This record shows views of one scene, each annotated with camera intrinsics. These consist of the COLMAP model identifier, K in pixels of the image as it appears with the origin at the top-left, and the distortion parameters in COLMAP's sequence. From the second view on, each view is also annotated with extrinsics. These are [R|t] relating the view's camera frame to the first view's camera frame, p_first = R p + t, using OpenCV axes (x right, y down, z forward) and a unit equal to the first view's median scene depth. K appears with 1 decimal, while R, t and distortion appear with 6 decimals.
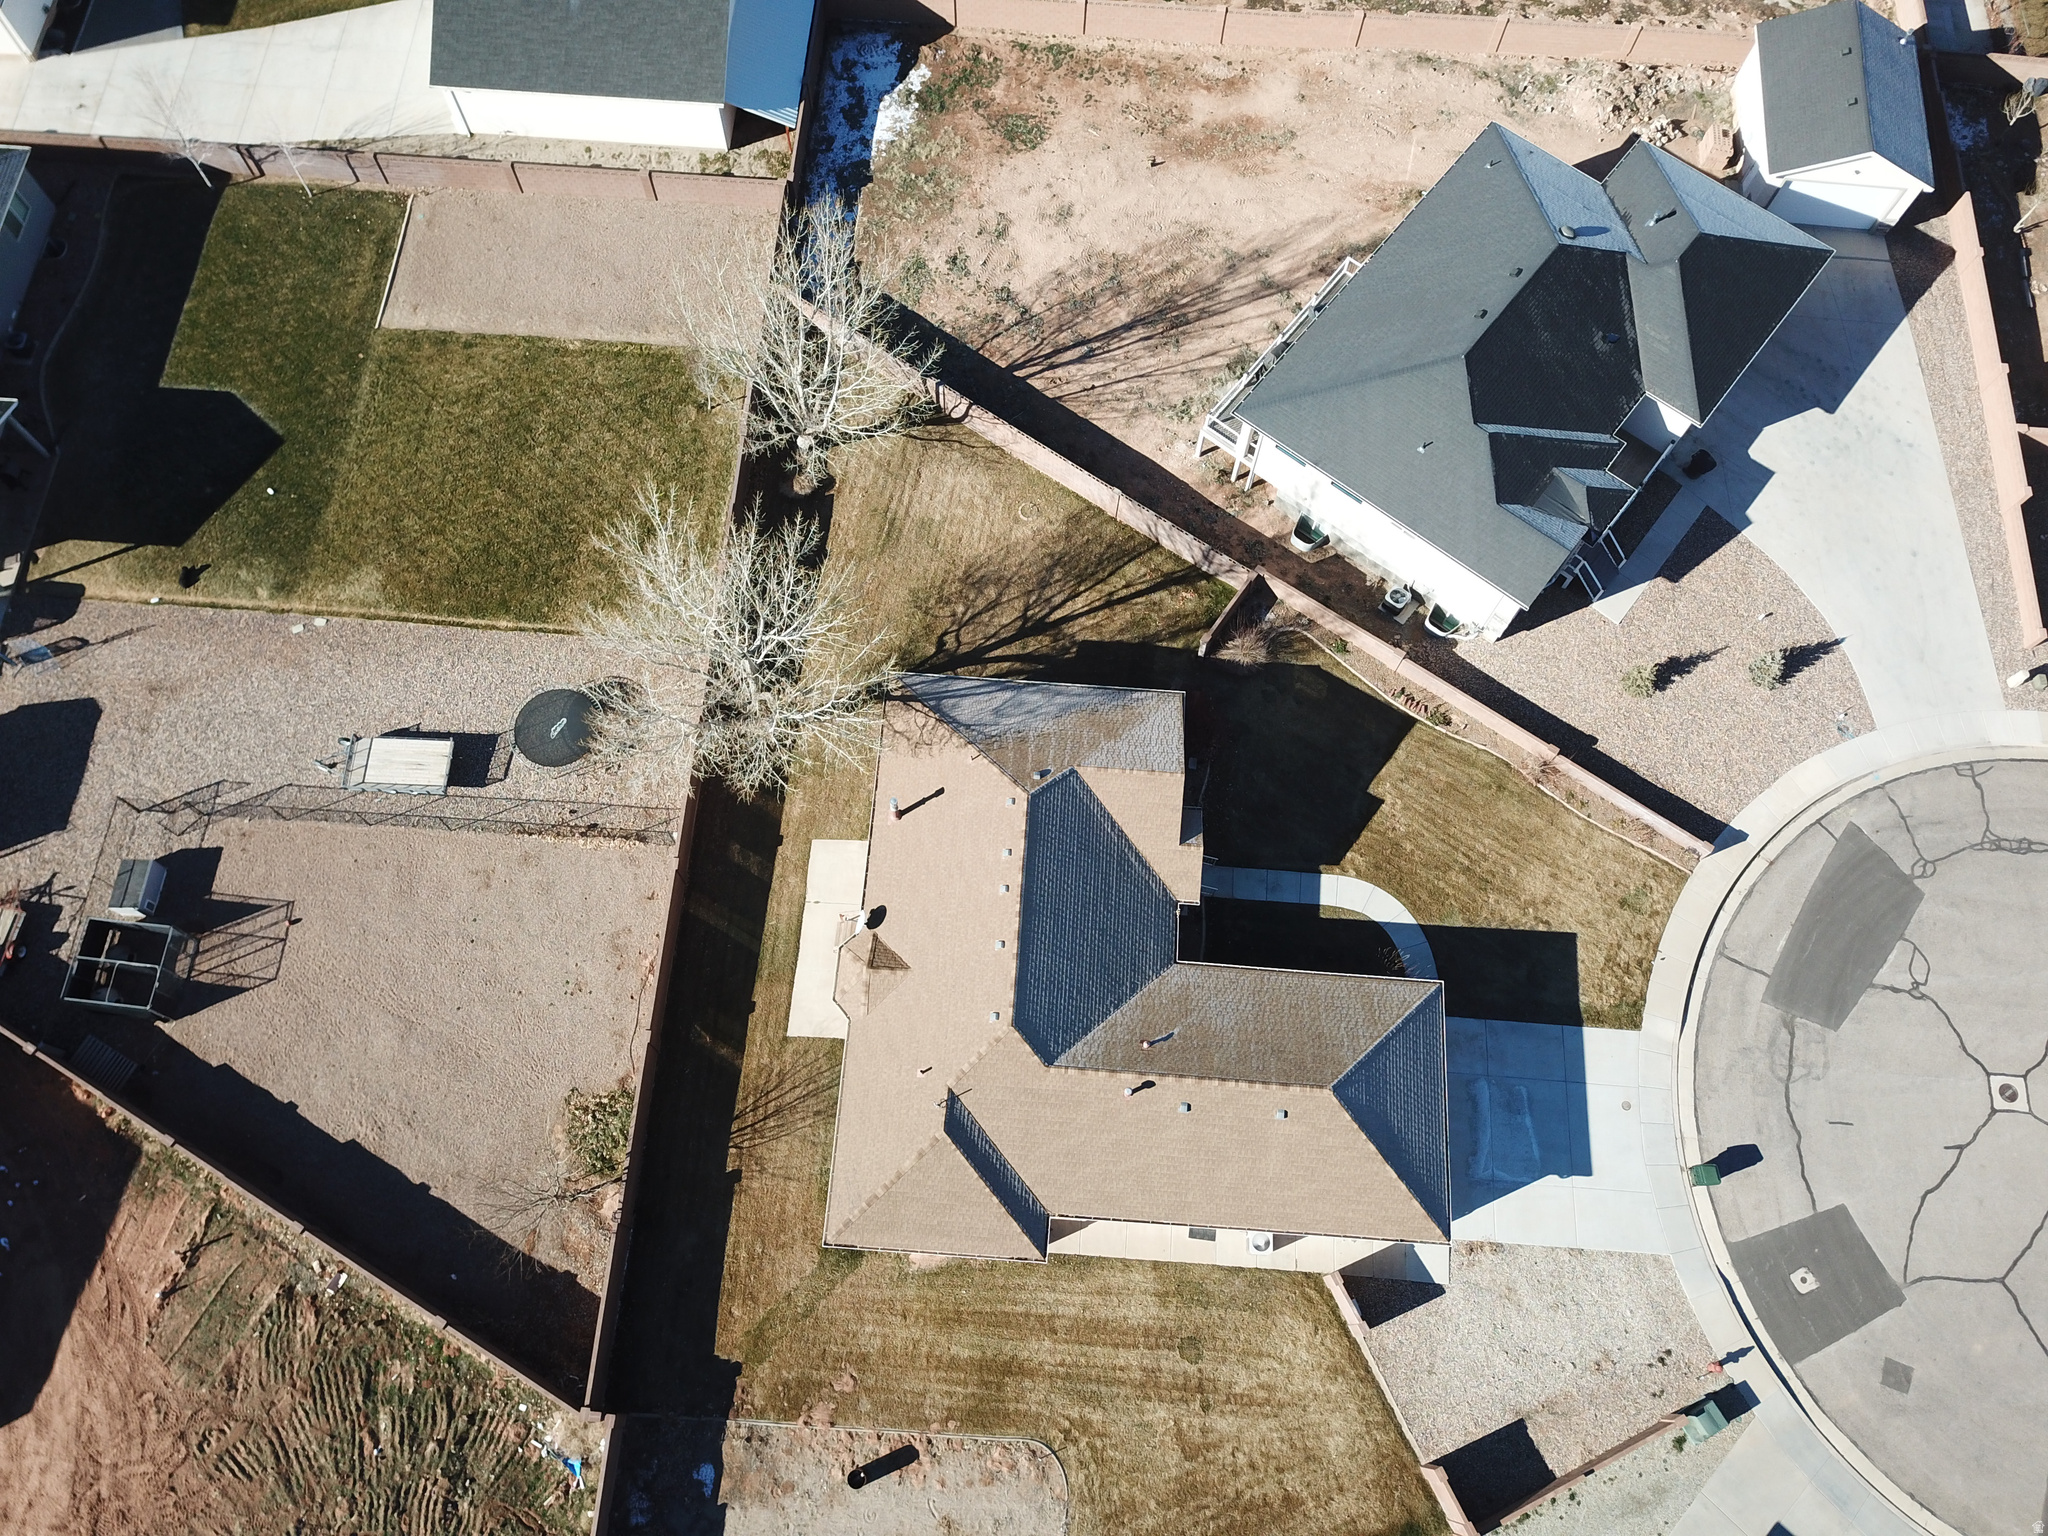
lens RADIAL K [[1550.2, 0, 1016.1], [0, 1550.2, 773.1], [0, 0, 1]] dist [0.015487, -0.006349]
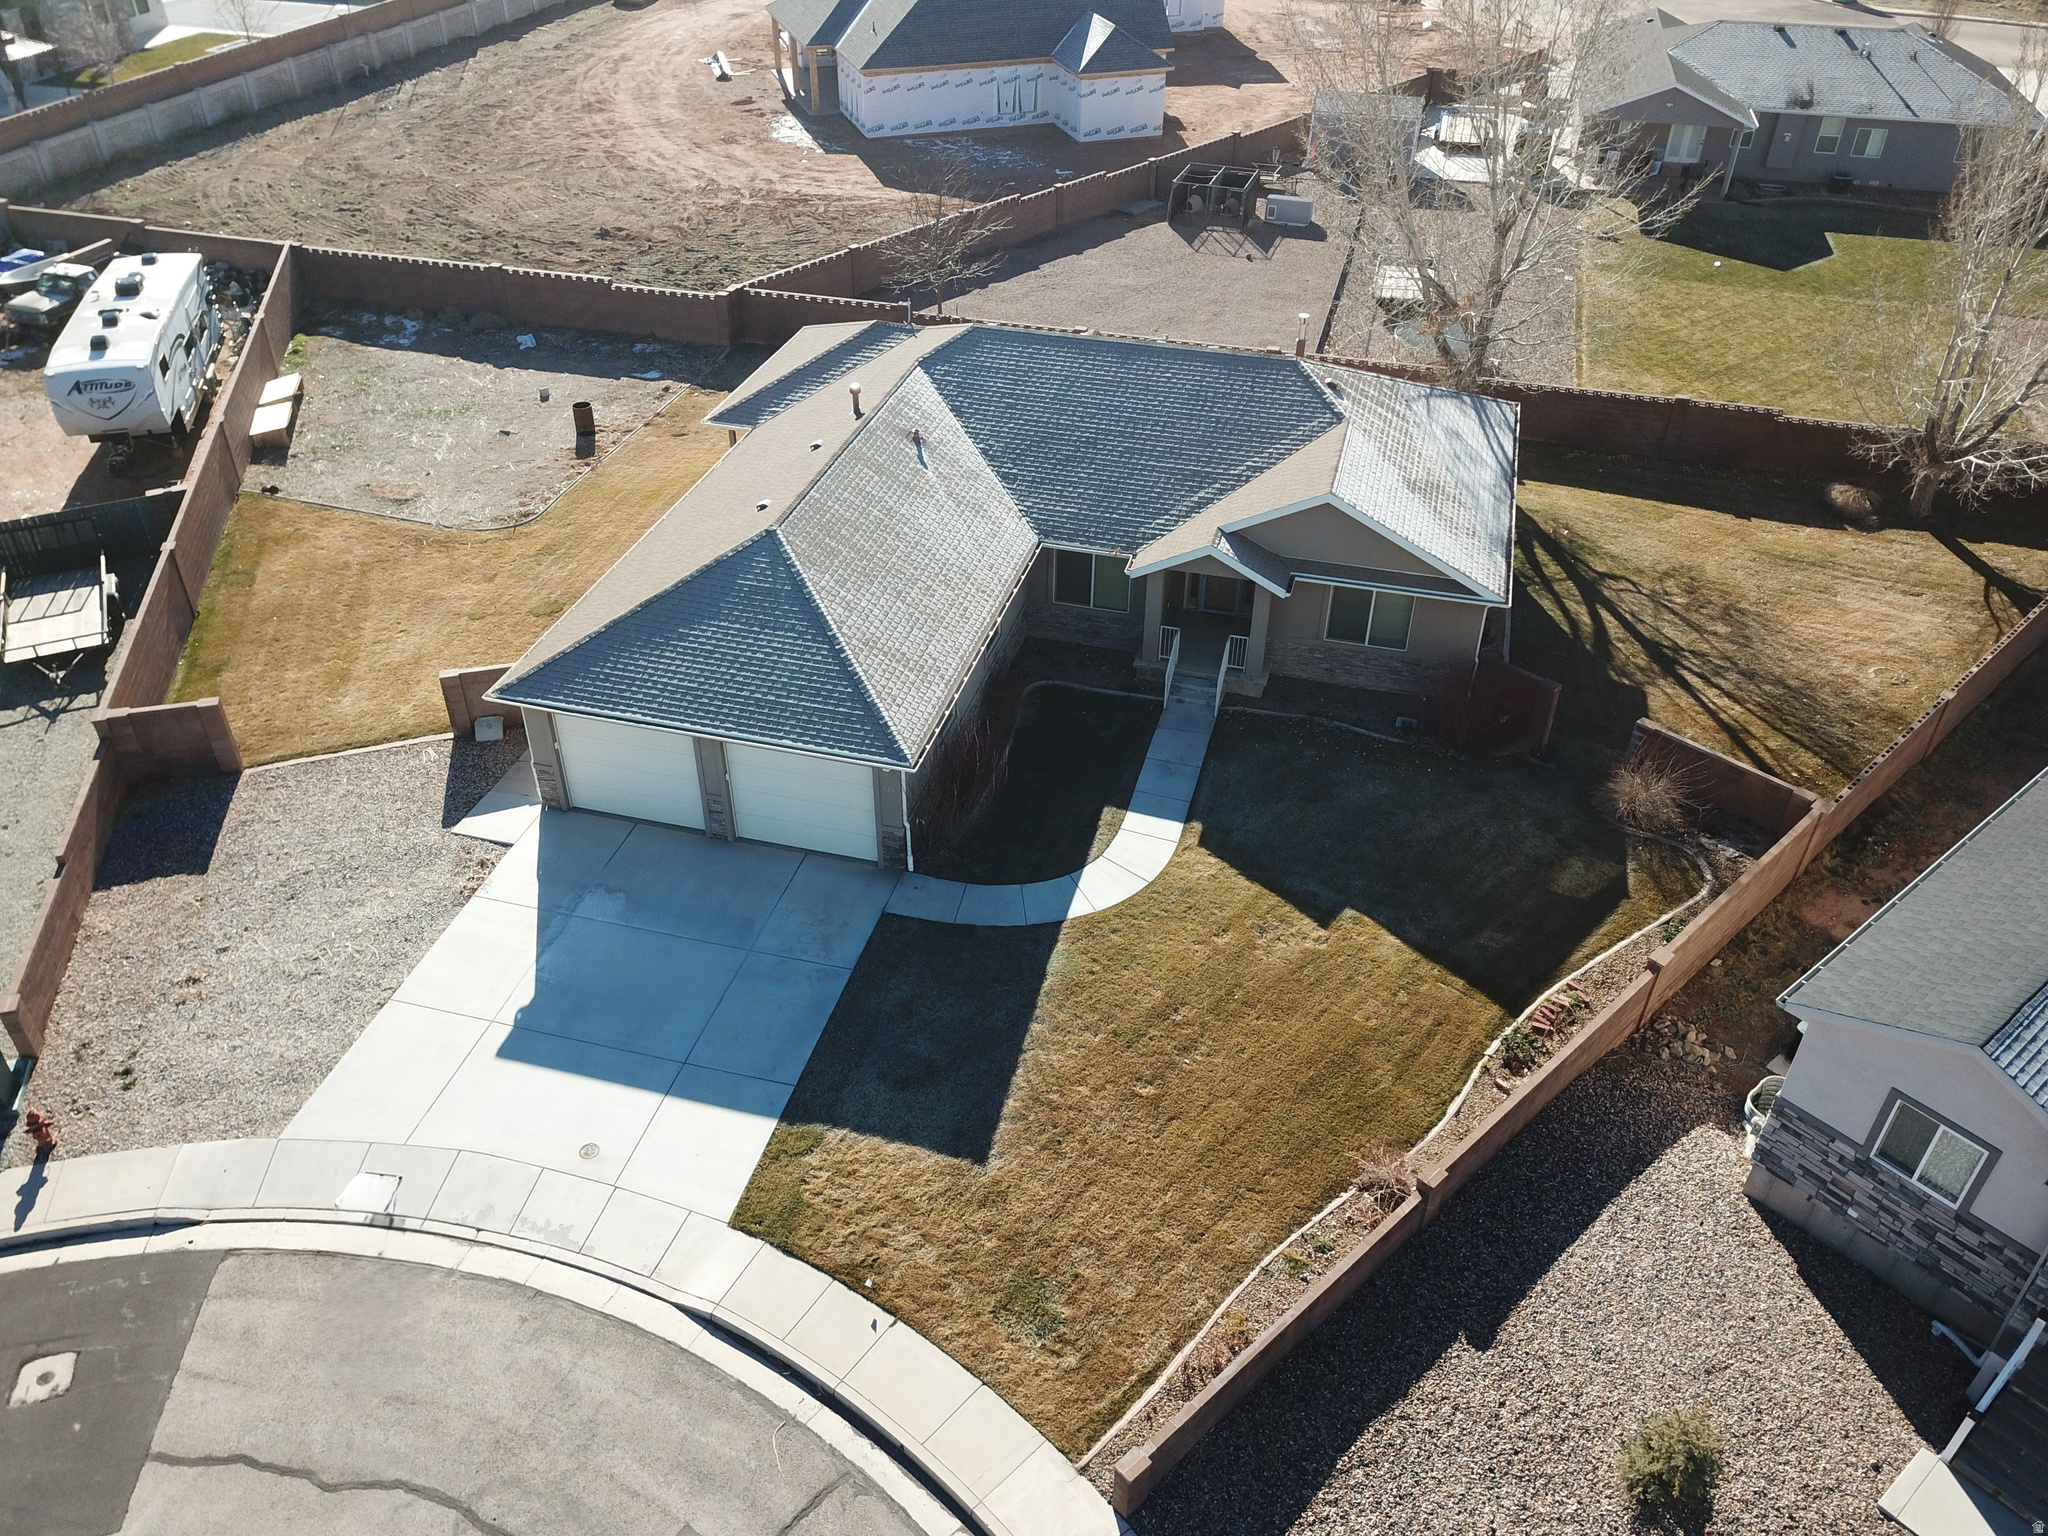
lens RADIAL K [[1579.4, 0, 1009.3], [0, 1579.4, 772.8], [0, 0, 1]] dist [0.010776, -0.004933]
pose [[-0.202980, 0.561809, -0.801979, 0.676364], [-0.915075, 0.182646, 0.359553, -0.084285], [0.348479, 0.806852, 0.477024, 0.733988]]
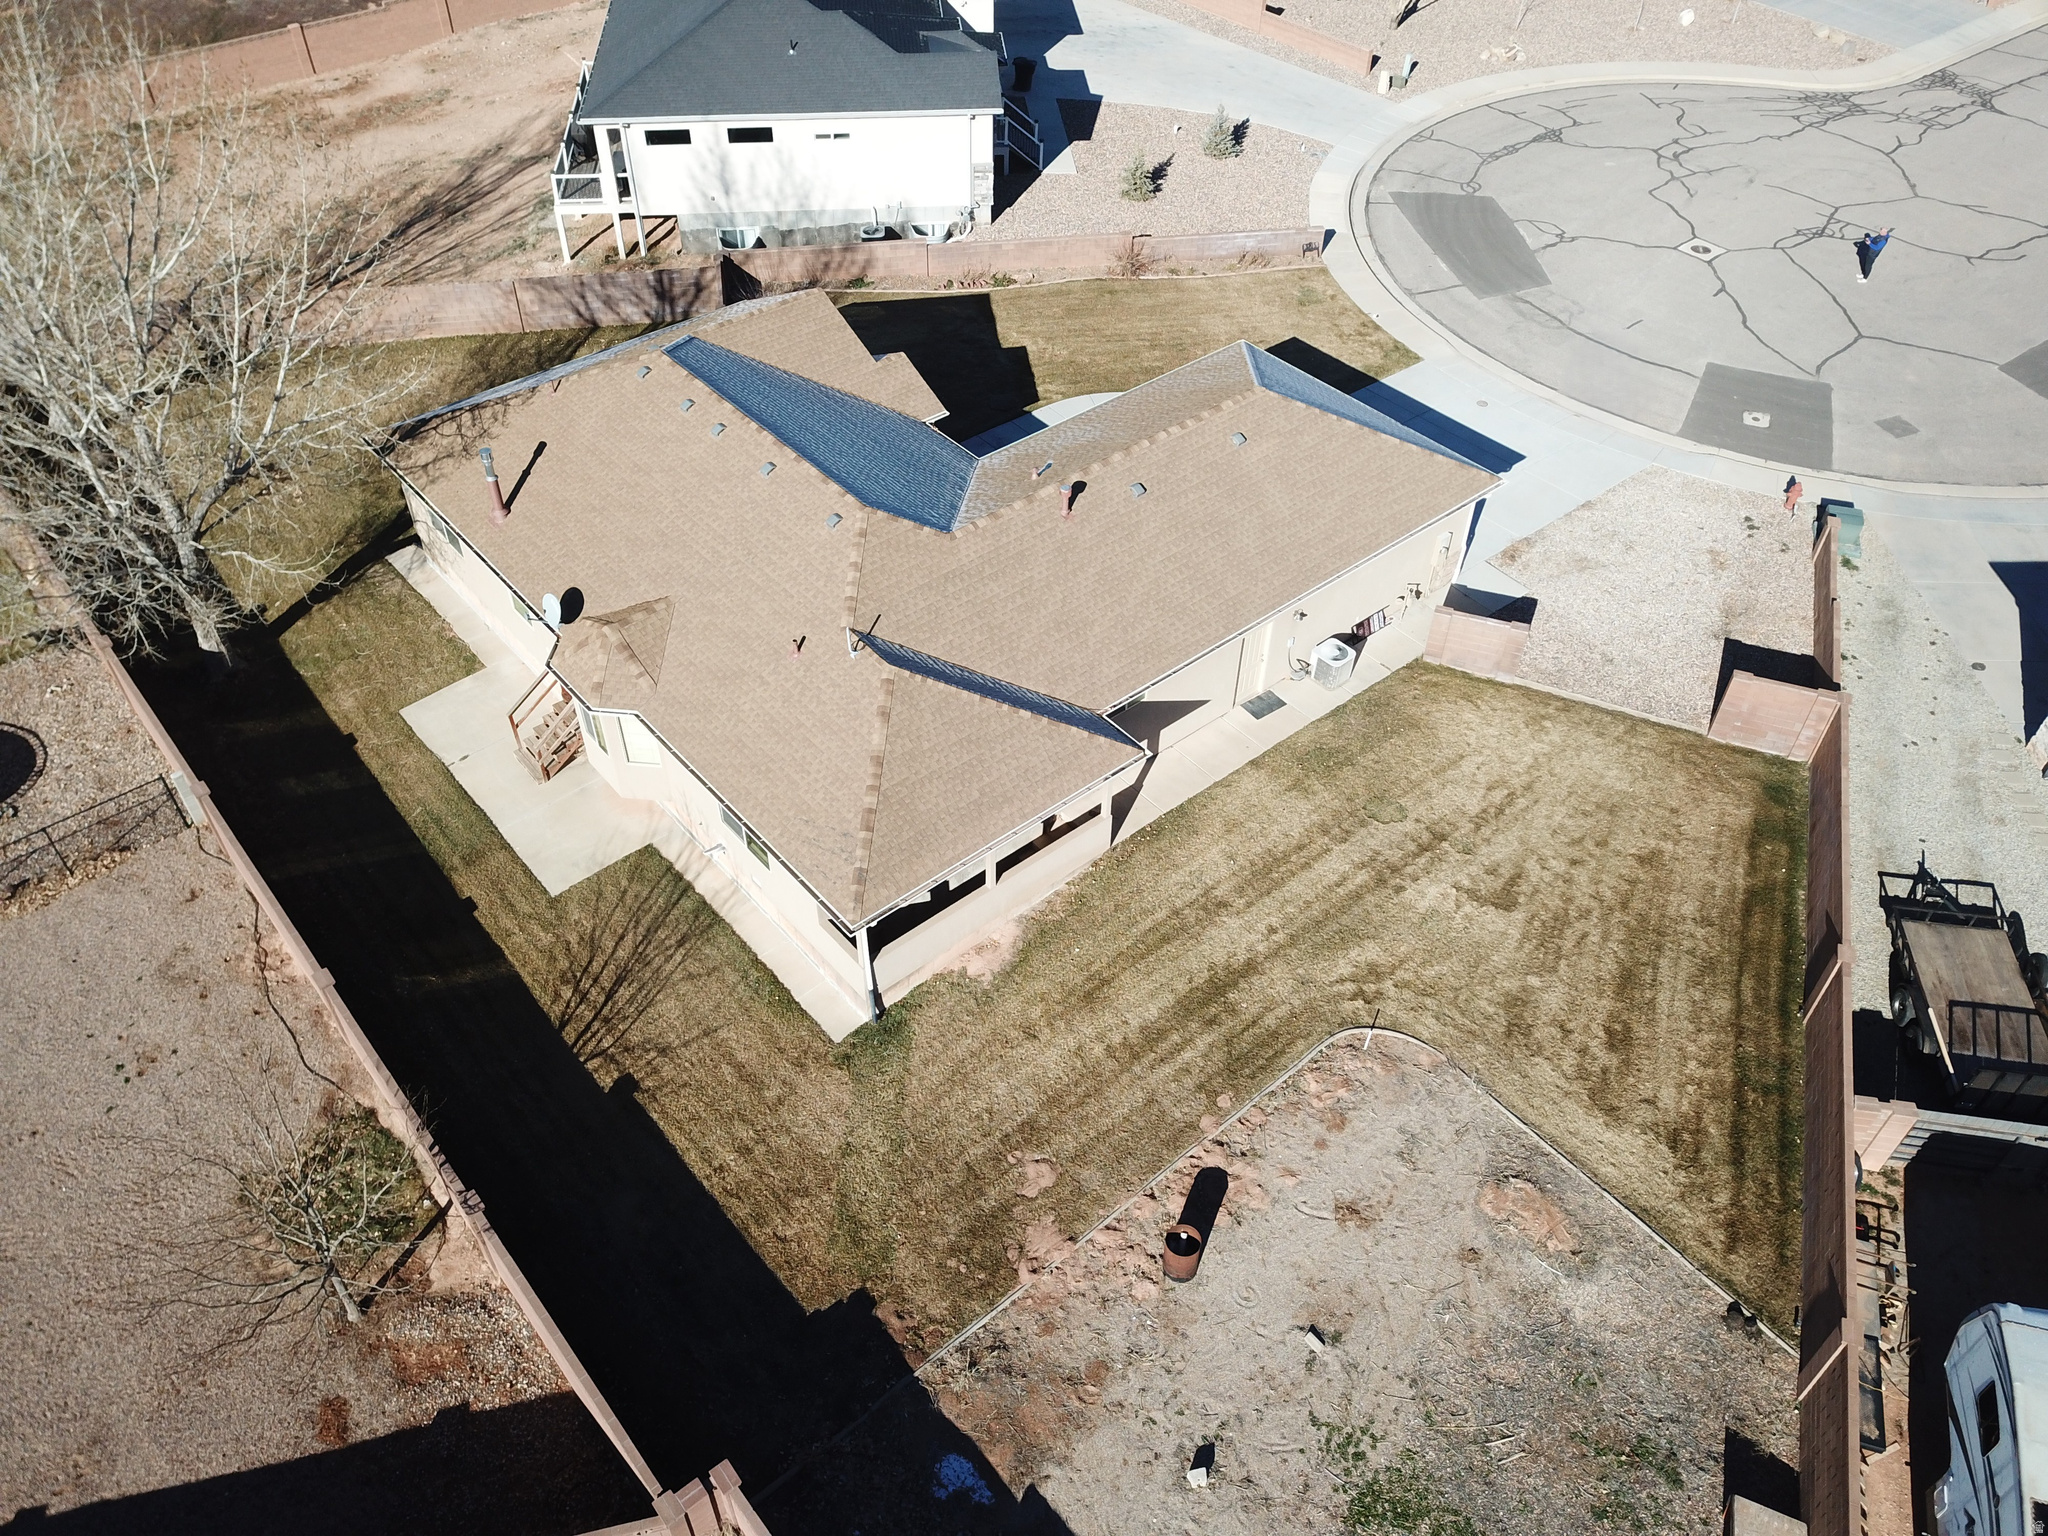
lens RADIAL K [[1550.2, 0, 1016.1], [0, 1550.2, 773.1], [0, 0, 1]] dist [0.015487, -0.006349]
pose [[0.719780, -0.491440, 0.490310, -0.287548], [0.649825, 0.725449, -0.226828, 0.382735], [-0.244223, 0.481882, 0.841513, 0.460014]]
